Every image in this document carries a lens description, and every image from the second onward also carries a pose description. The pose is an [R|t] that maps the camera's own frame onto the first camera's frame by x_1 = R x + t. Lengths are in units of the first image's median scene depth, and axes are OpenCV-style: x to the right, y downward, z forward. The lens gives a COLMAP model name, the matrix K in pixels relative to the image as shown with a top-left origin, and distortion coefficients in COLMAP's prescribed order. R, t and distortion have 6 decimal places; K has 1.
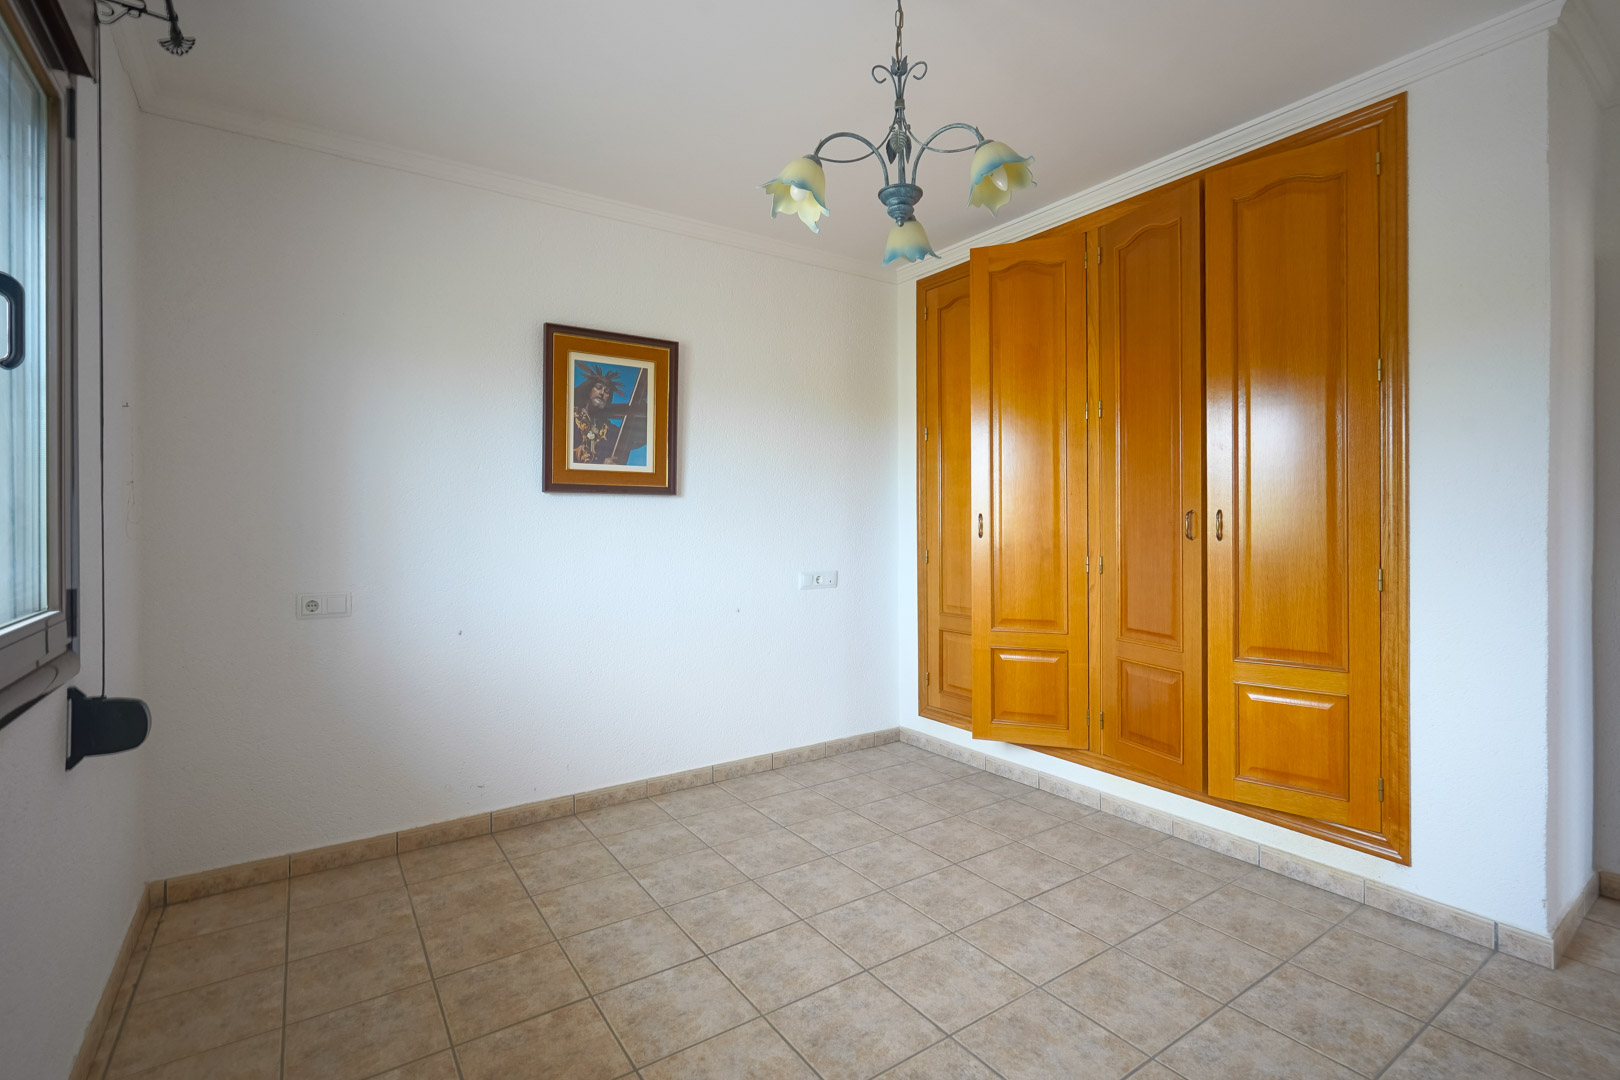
lens RADIAL K [[756.4, 0, 814.1], [0, 756.4, 524.5], [0, 0, 1]] dist [-0.009360, 0.005247]
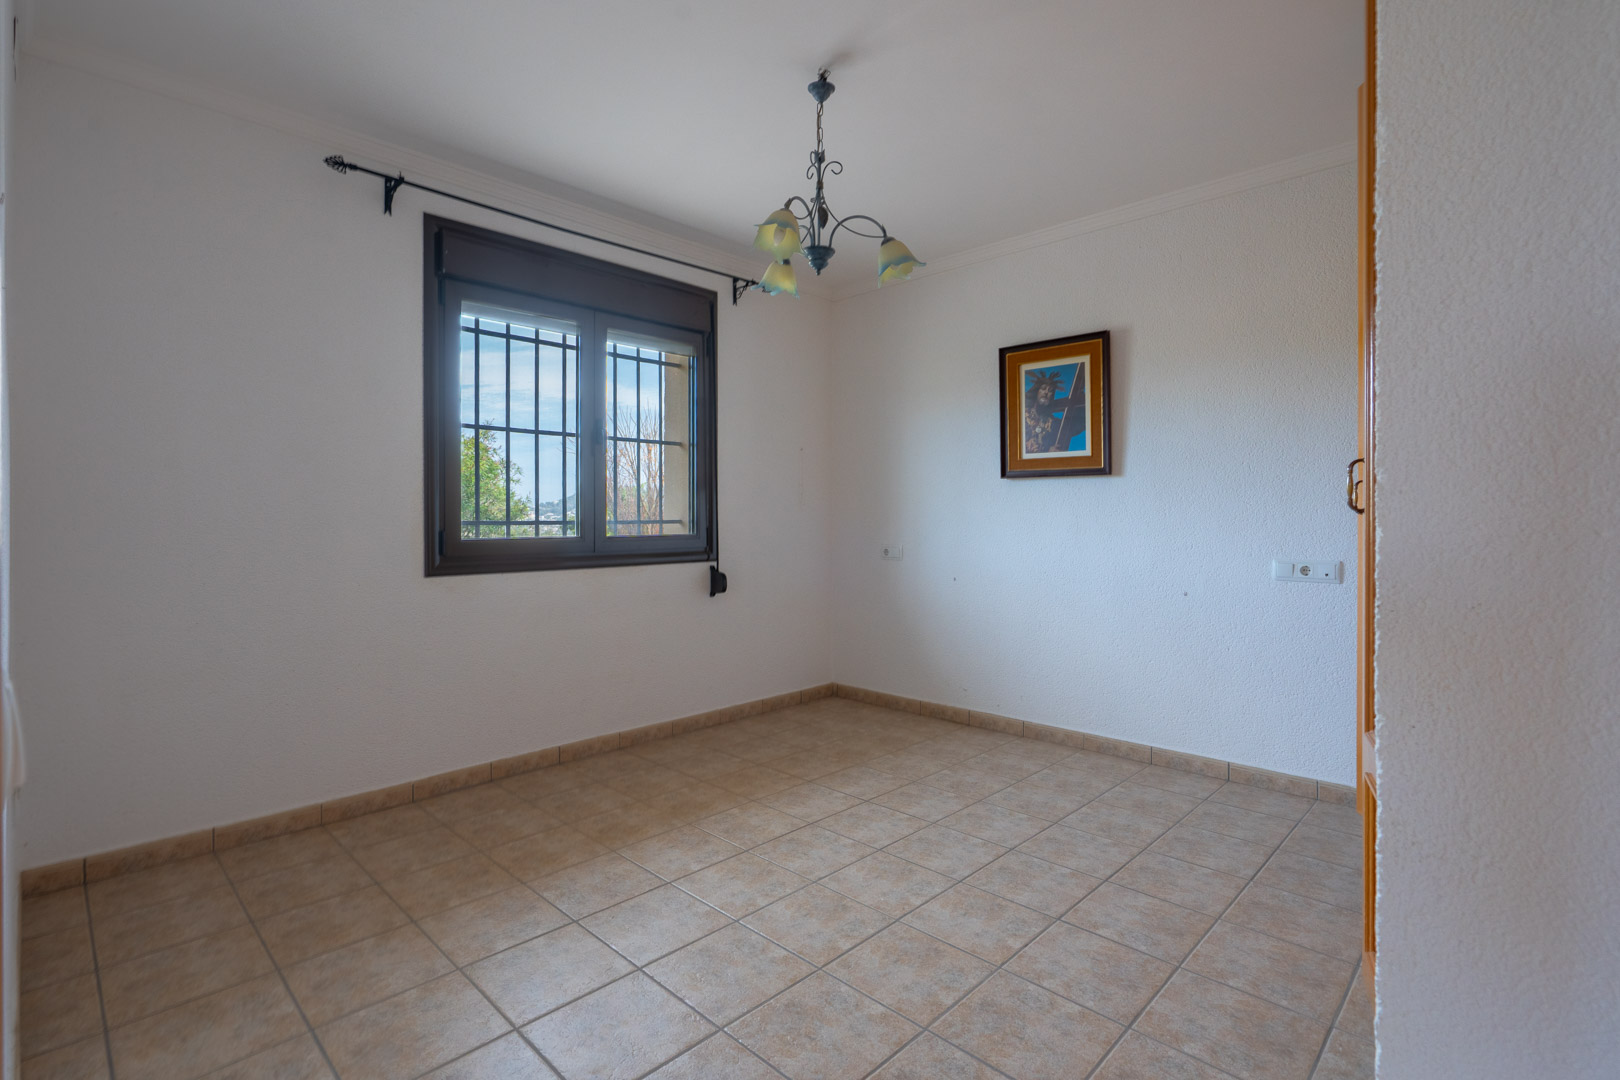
lens RADIAL K [[756.4, 0, 814.1], [0, 756.4, 524.5], [0, 0, 1]] dist [-0.009360, 0.005247]
pose [[0.194622, 0.013087, -0.980791, 0.833686], [-0.003470, 0.999914, 0.012653, 0.019964], [0.980872, 0.000941, 0.194651, 0.420763]]
